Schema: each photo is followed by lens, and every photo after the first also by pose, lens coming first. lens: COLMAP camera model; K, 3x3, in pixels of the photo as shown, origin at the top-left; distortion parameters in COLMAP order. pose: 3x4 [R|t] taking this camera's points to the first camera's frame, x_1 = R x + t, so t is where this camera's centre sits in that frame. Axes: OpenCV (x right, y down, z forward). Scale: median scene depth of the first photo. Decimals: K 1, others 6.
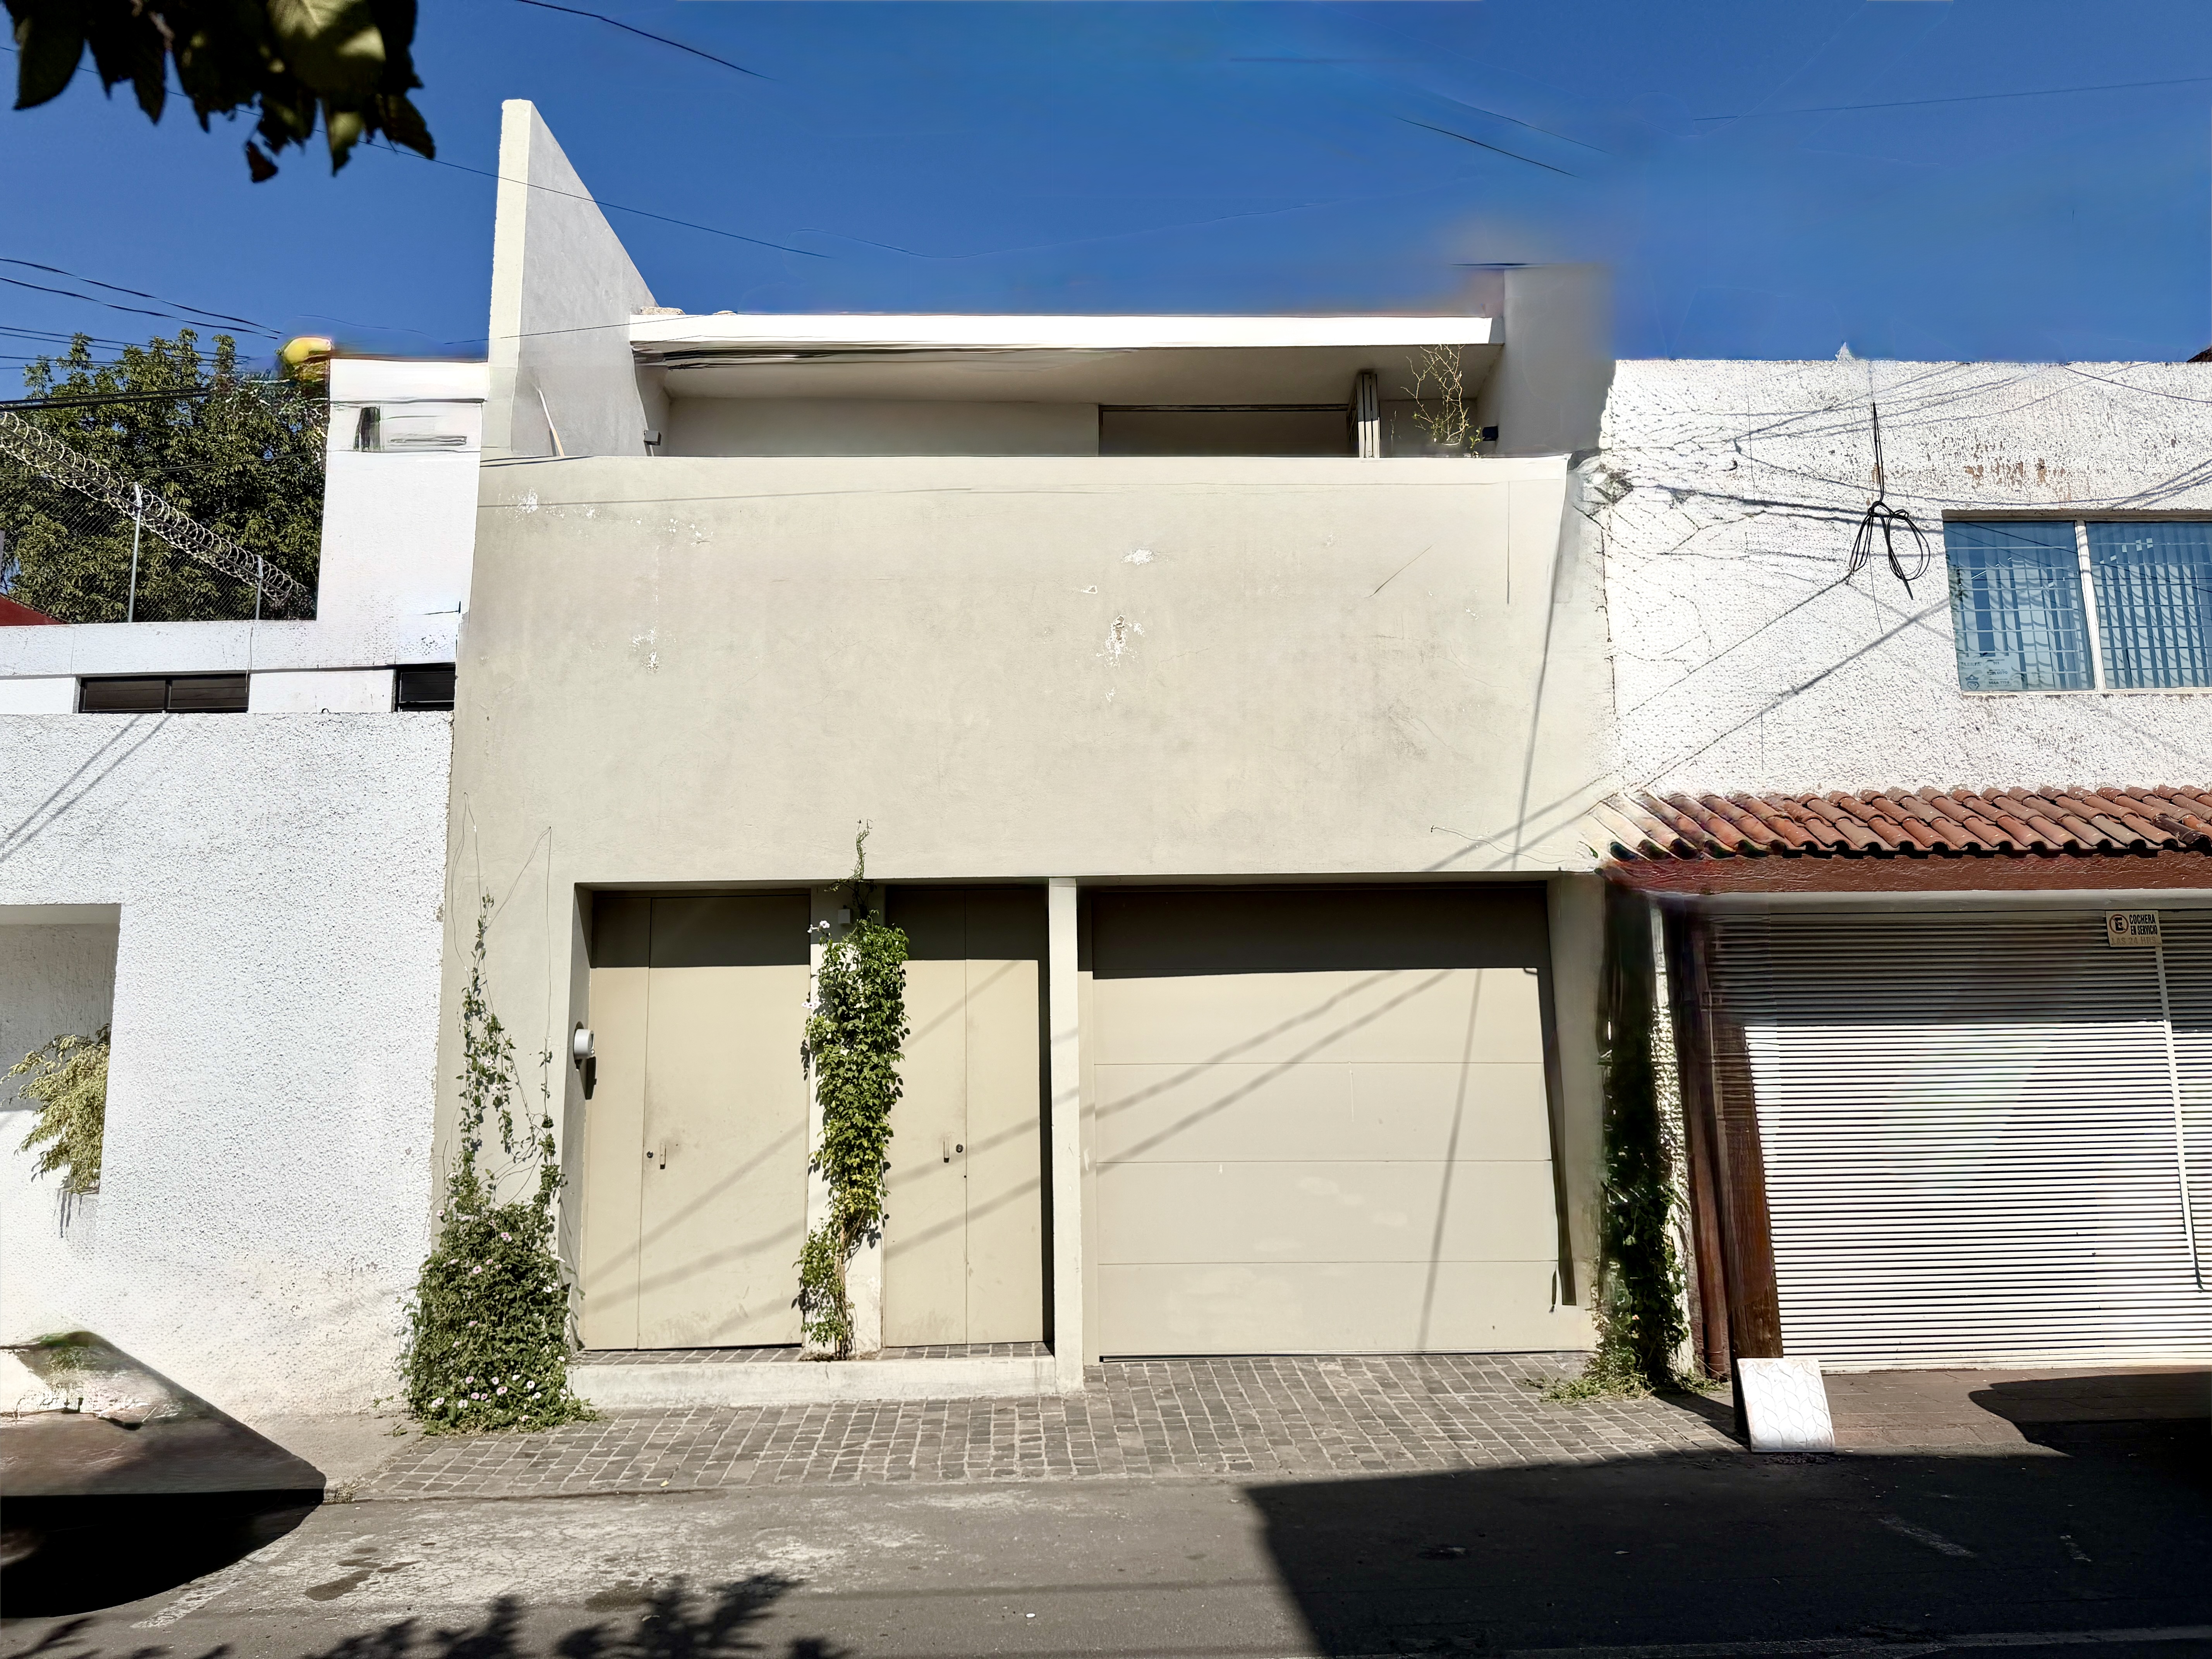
lens RADIAL K [[1539.0, 0, 1106.0], [0, 1539.0, 829.5], [0, 0, 1]] dist [0.065487, 0.000198]
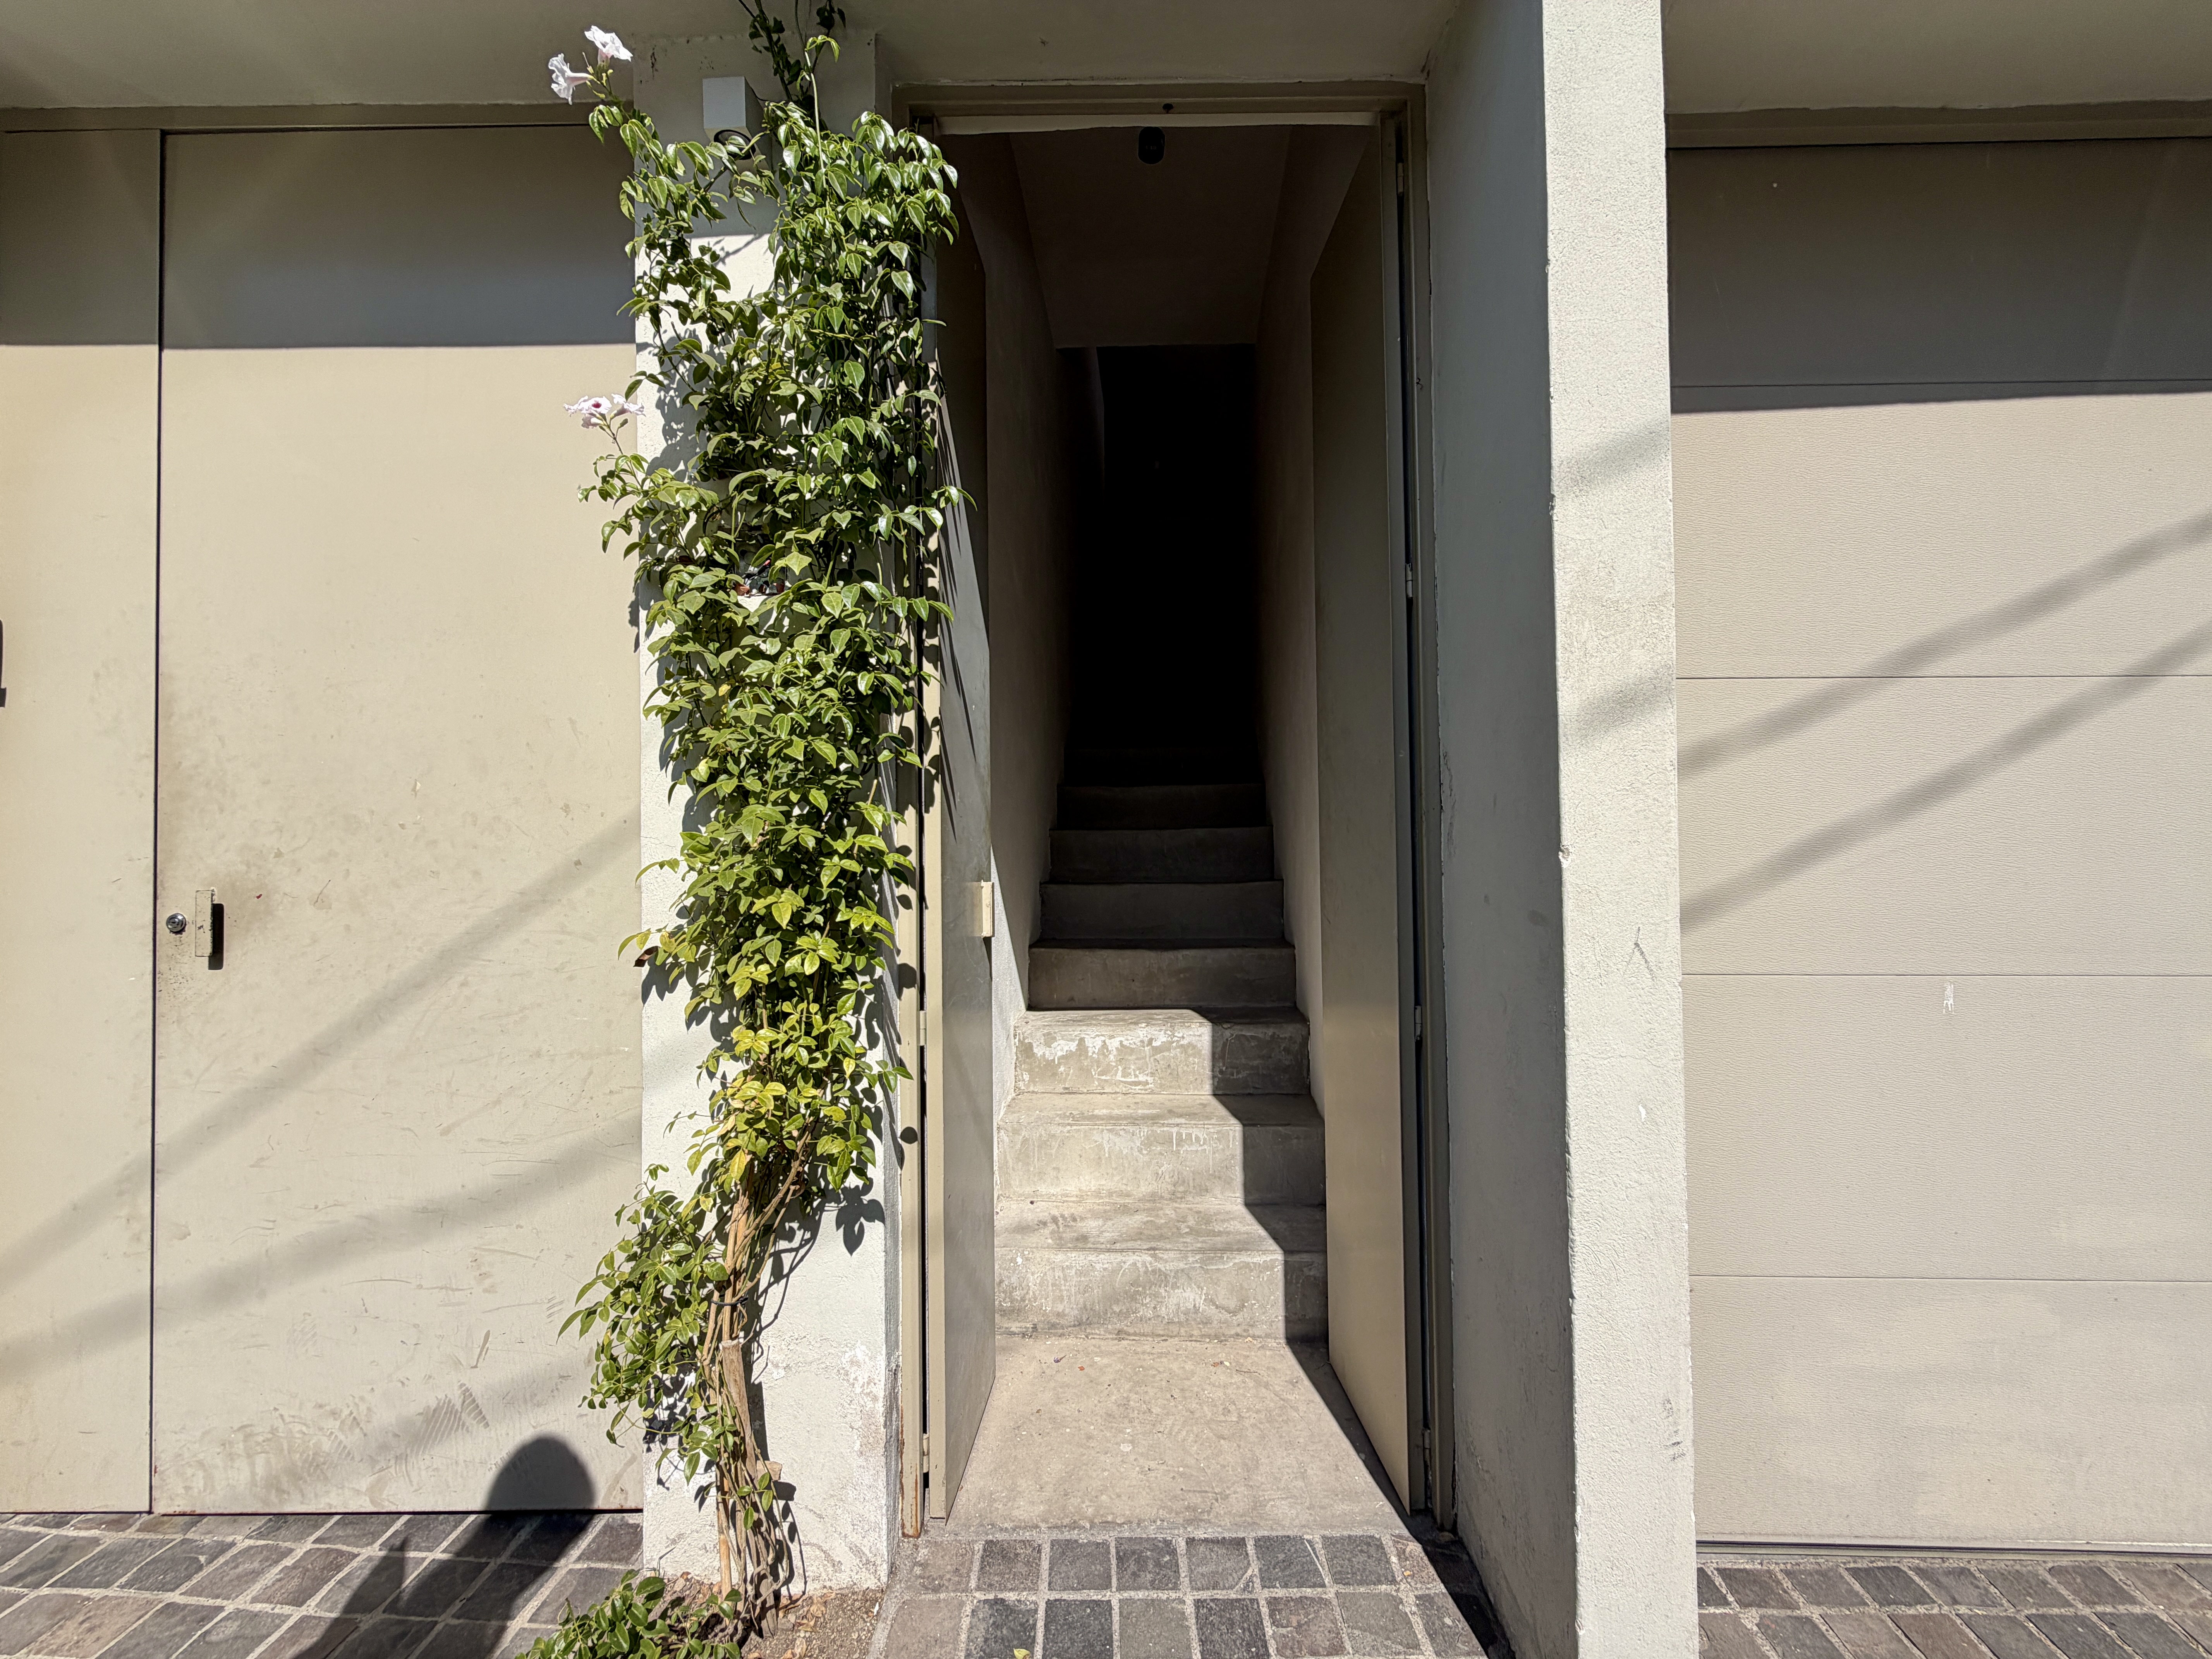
lens RADIAL K [[882.3, 0, 1106.0], [0, 882.3, 829.5], [0, 0, 1]] dist [-0.000401, -0.000151]
pose [[0.997116, 0.008669, -0.075397, -0.090684], [0.002471, 0.989220, 0.146414, 0.165622], [0.075854, -0.146178, 0.986346, 0.846864]]
